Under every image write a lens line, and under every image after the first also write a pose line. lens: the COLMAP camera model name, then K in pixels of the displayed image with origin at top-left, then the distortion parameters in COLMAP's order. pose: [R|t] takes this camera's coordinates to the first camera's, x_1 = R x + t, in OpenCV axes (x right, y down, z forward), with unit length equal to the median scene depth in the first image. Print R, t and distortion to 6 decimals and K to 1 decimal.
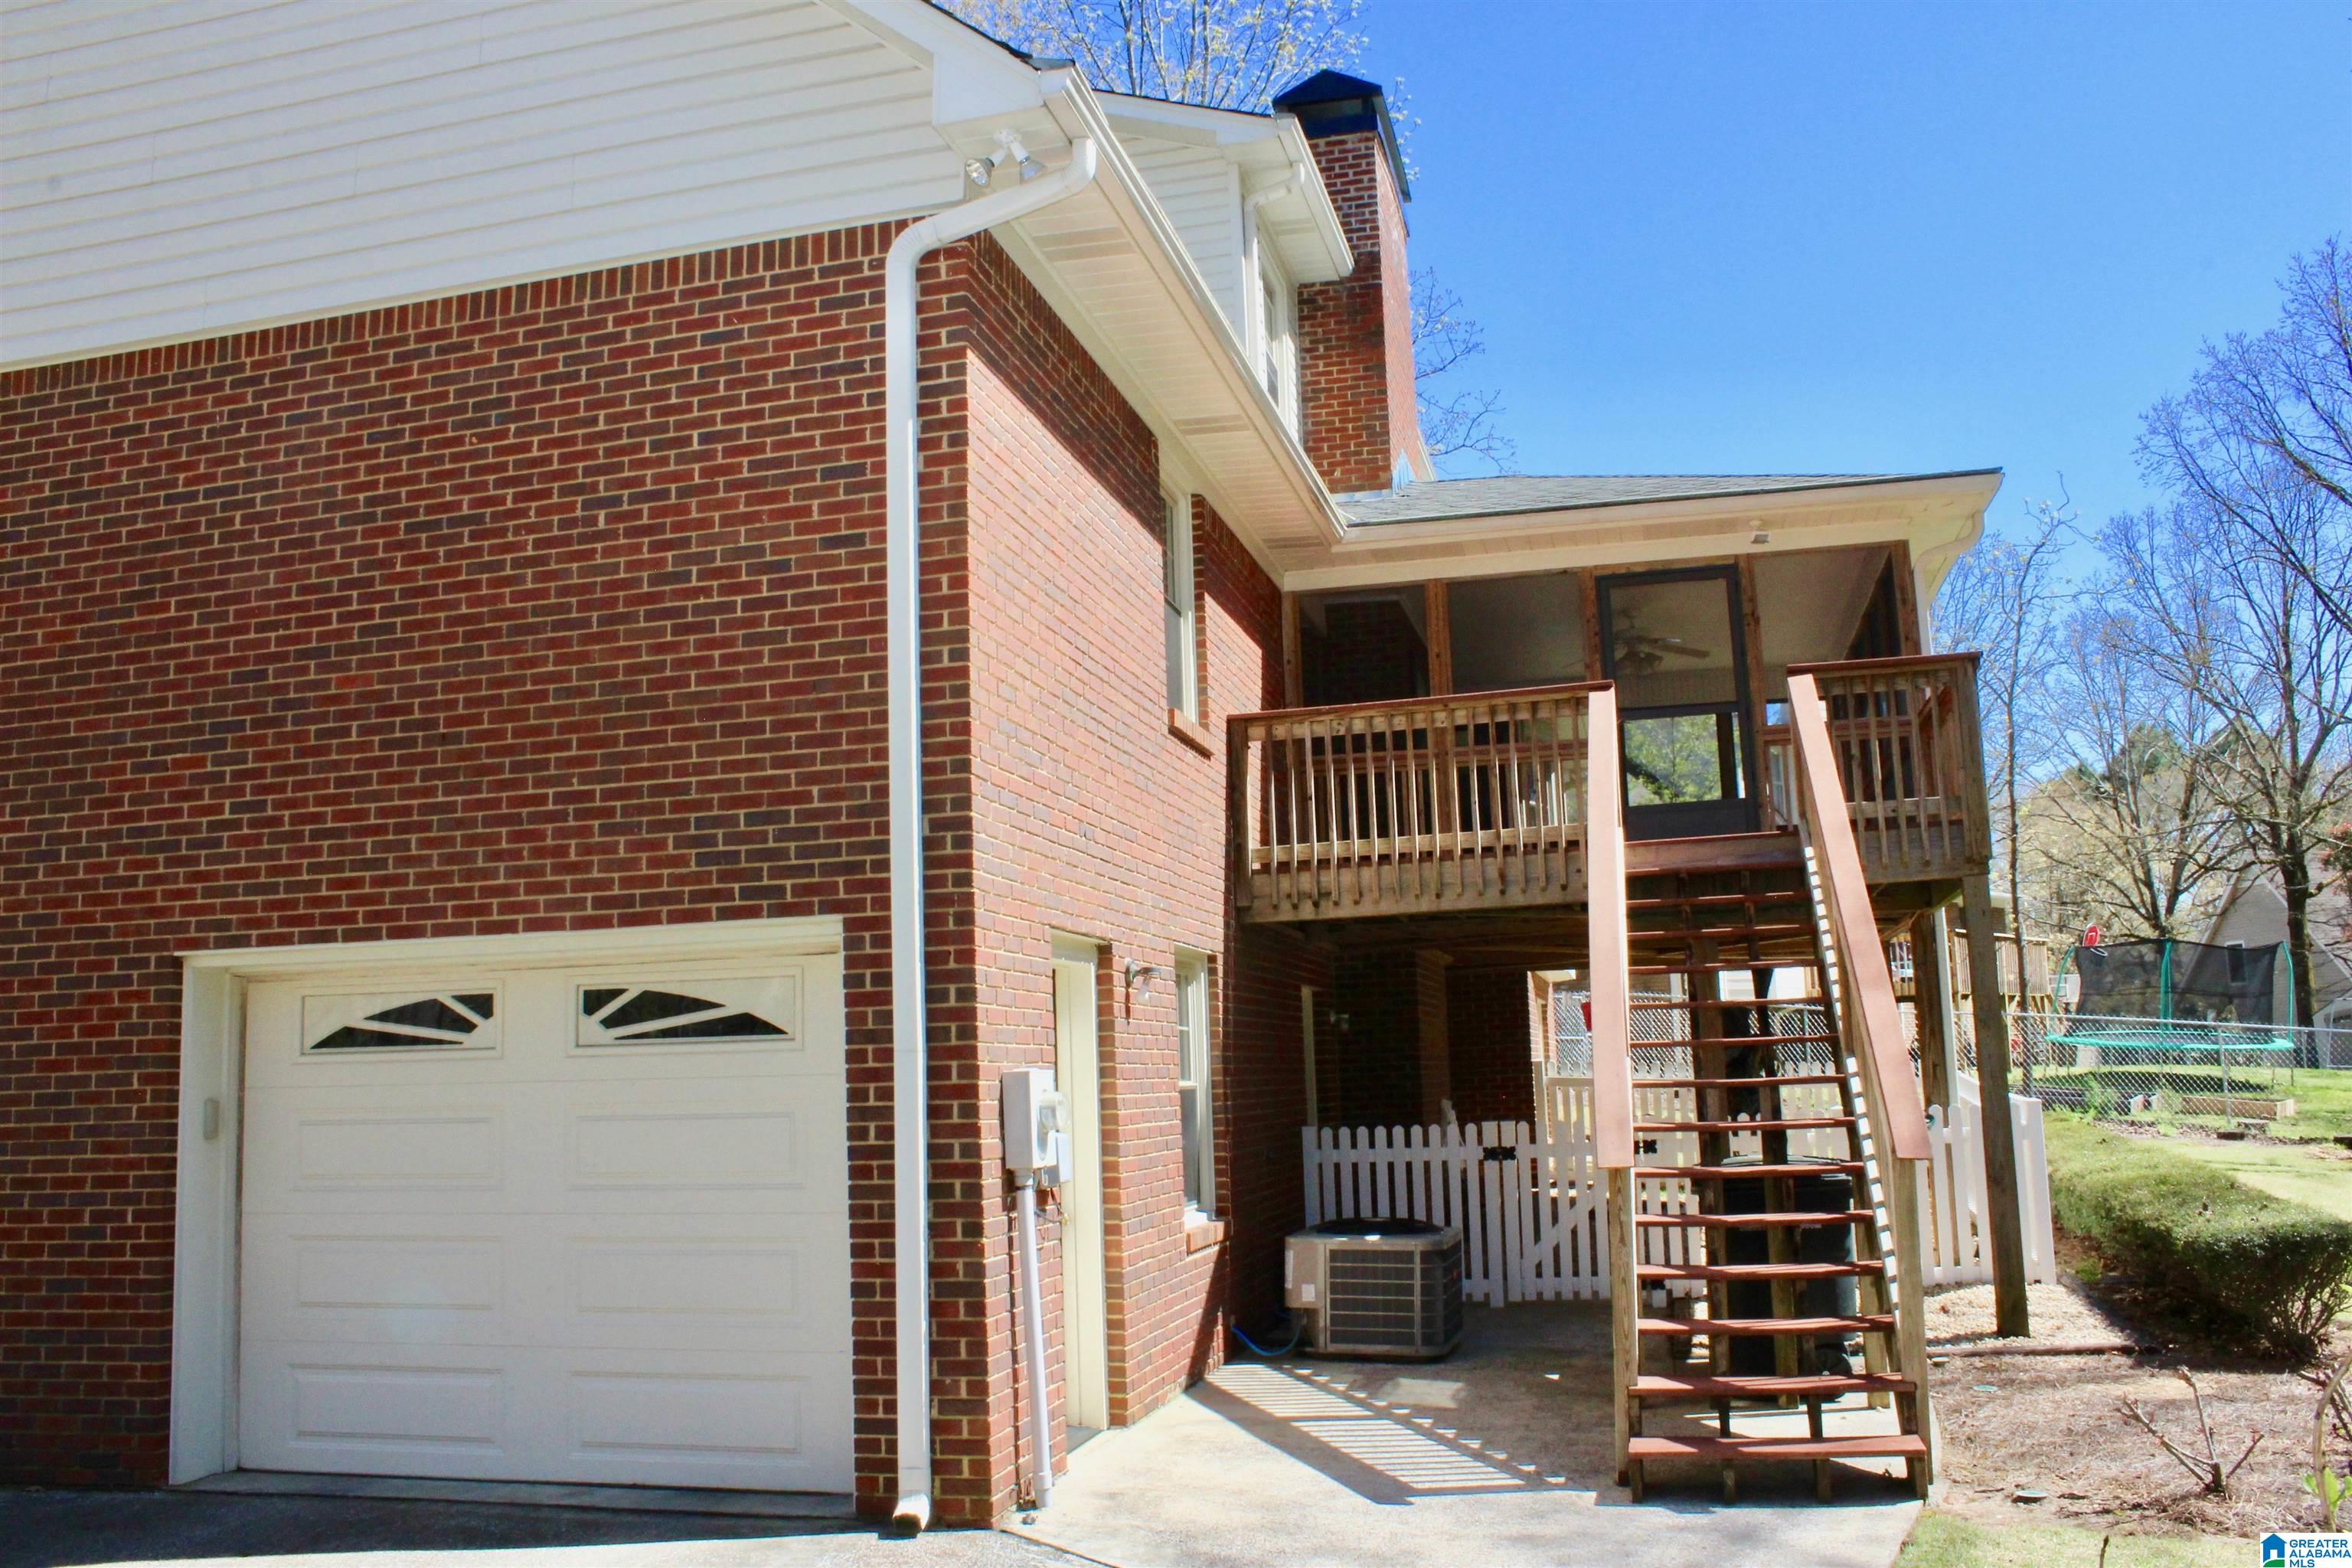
lens RADIAL K [[1936.0, 0, 1203.8], [0, 1936.0, 778.2], [0, 0, 1]] dist [-0.168232, 0.146275]
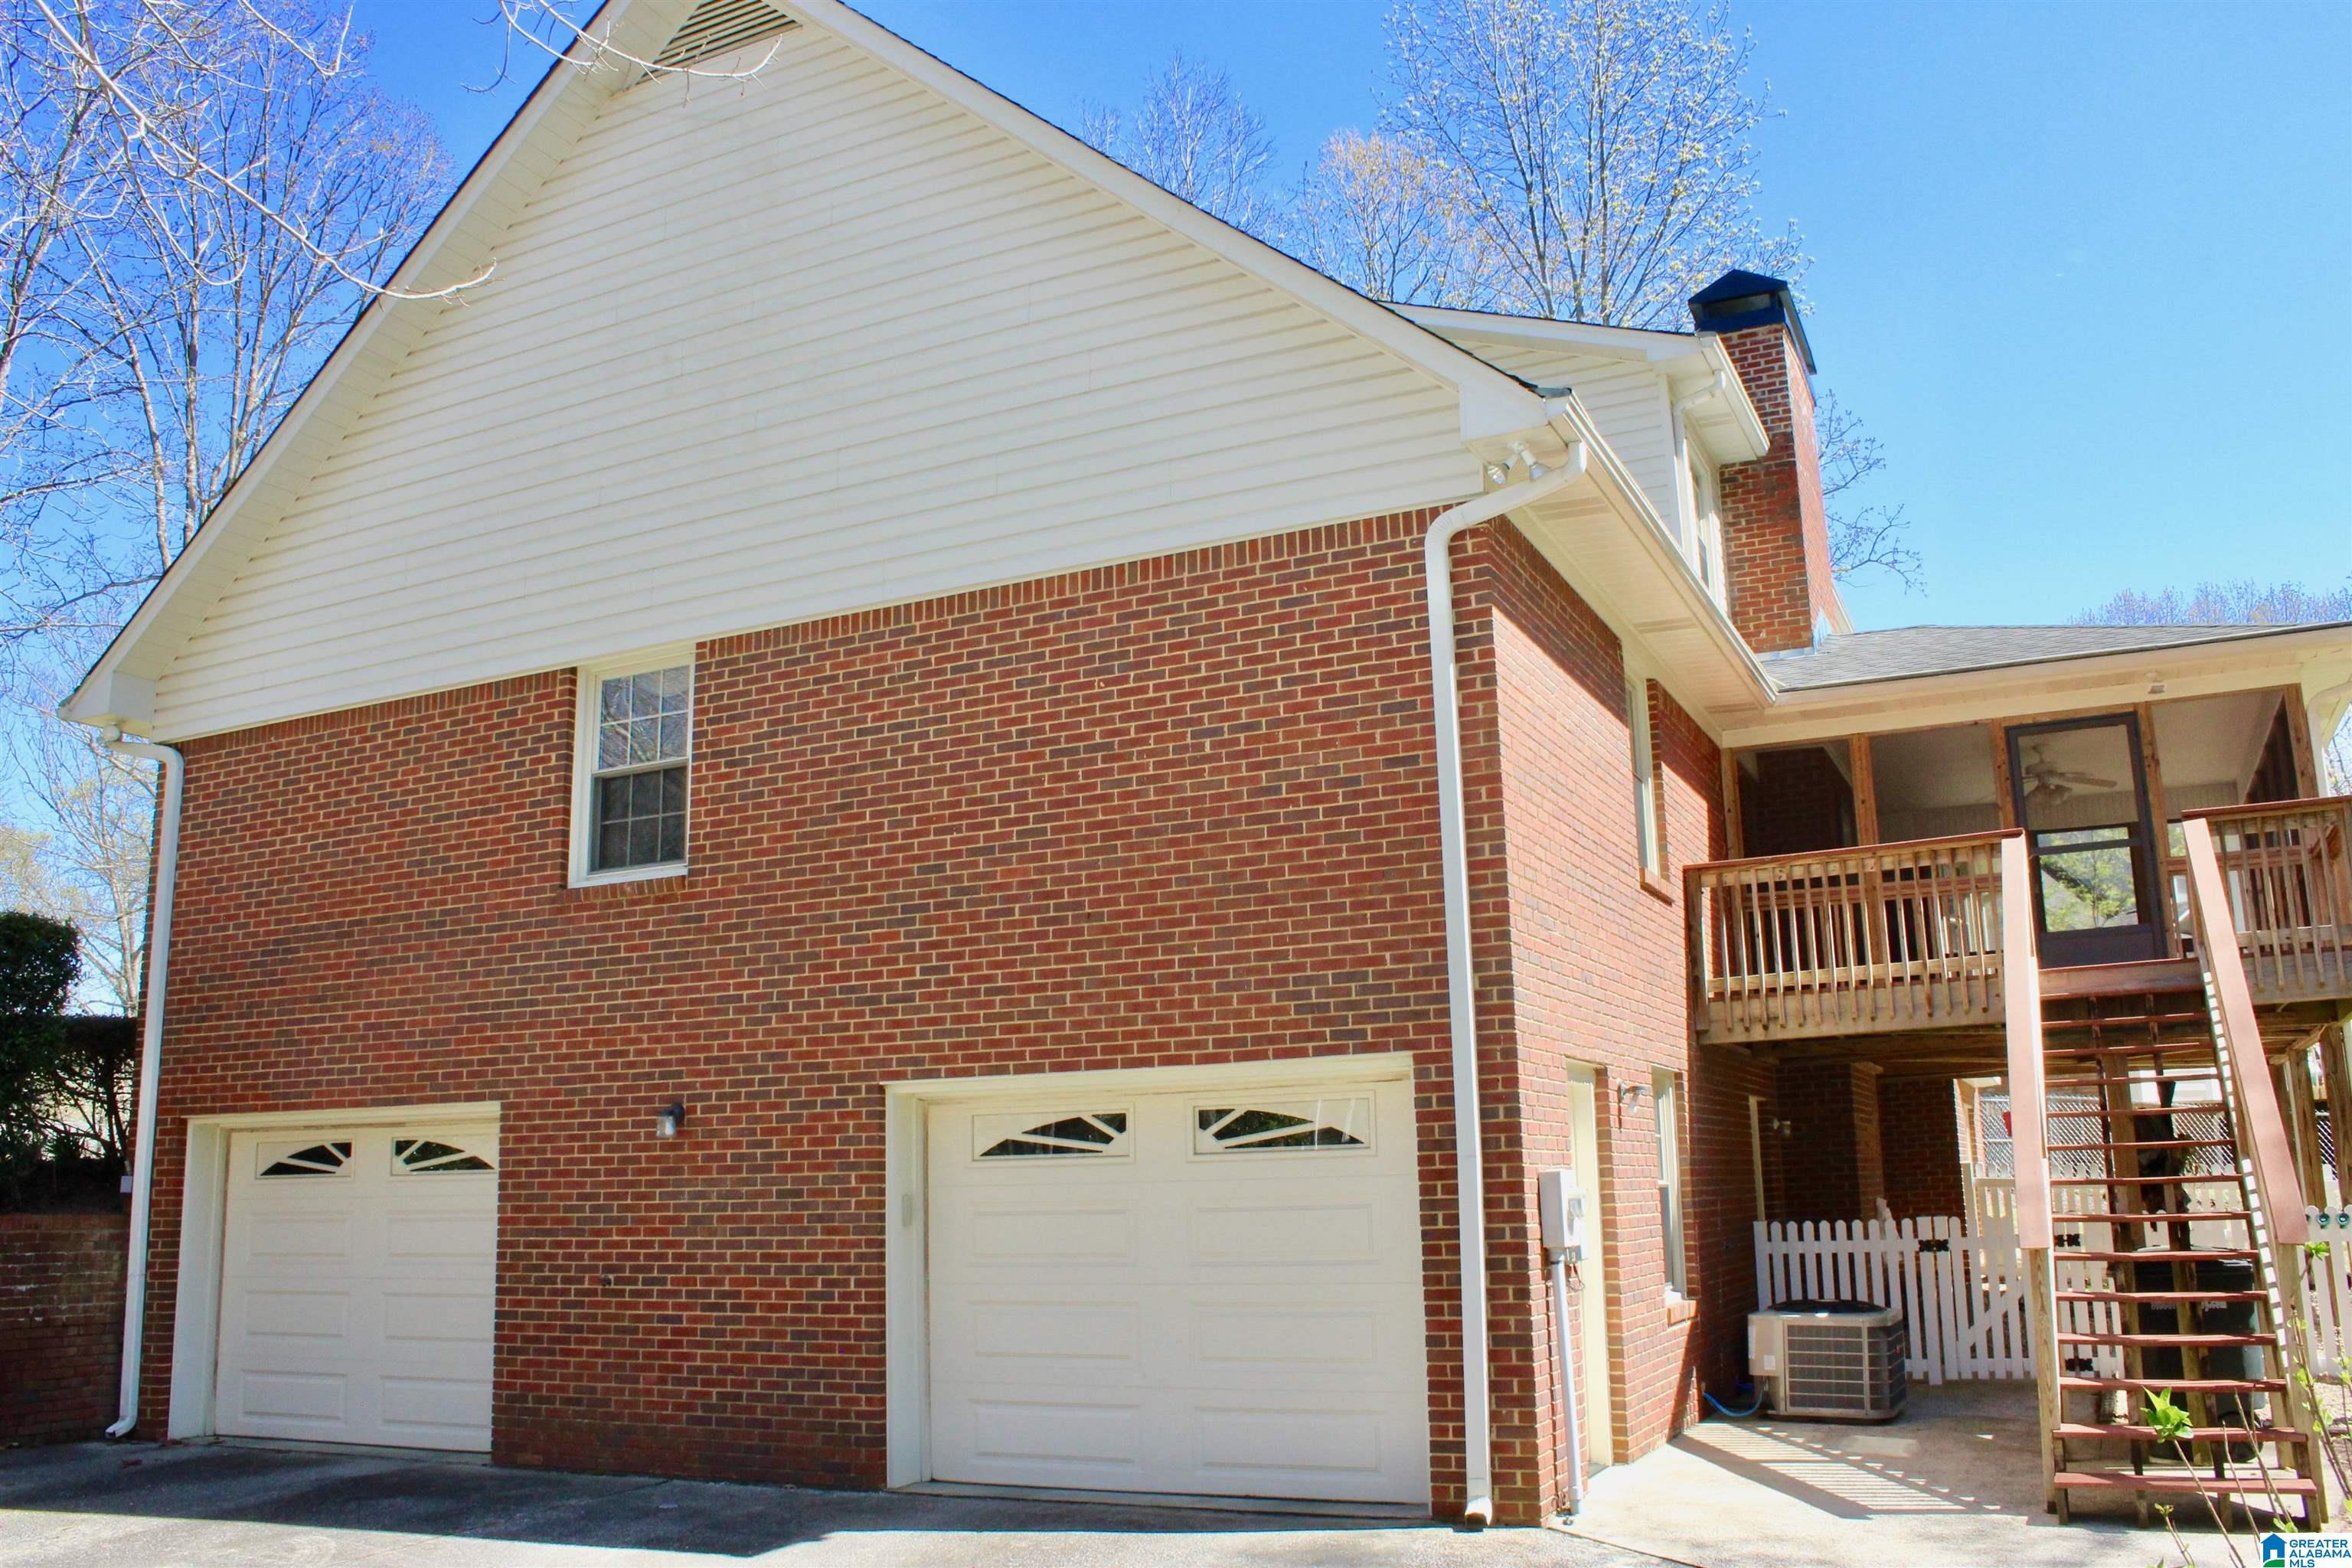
lens RADIAL K [[1936.0, 0, 1203.8], [0, 1936.0, 778.2], [0, 0, 1]] dist [-0.168232, 0.146275]
pose [[0.978592, -0.031833, -0.203334, -0.049866], [0.020874, 0.998223, -0.055814, -0.039210], [0.204749, 0.050375, 0.977517, -0.279823]]
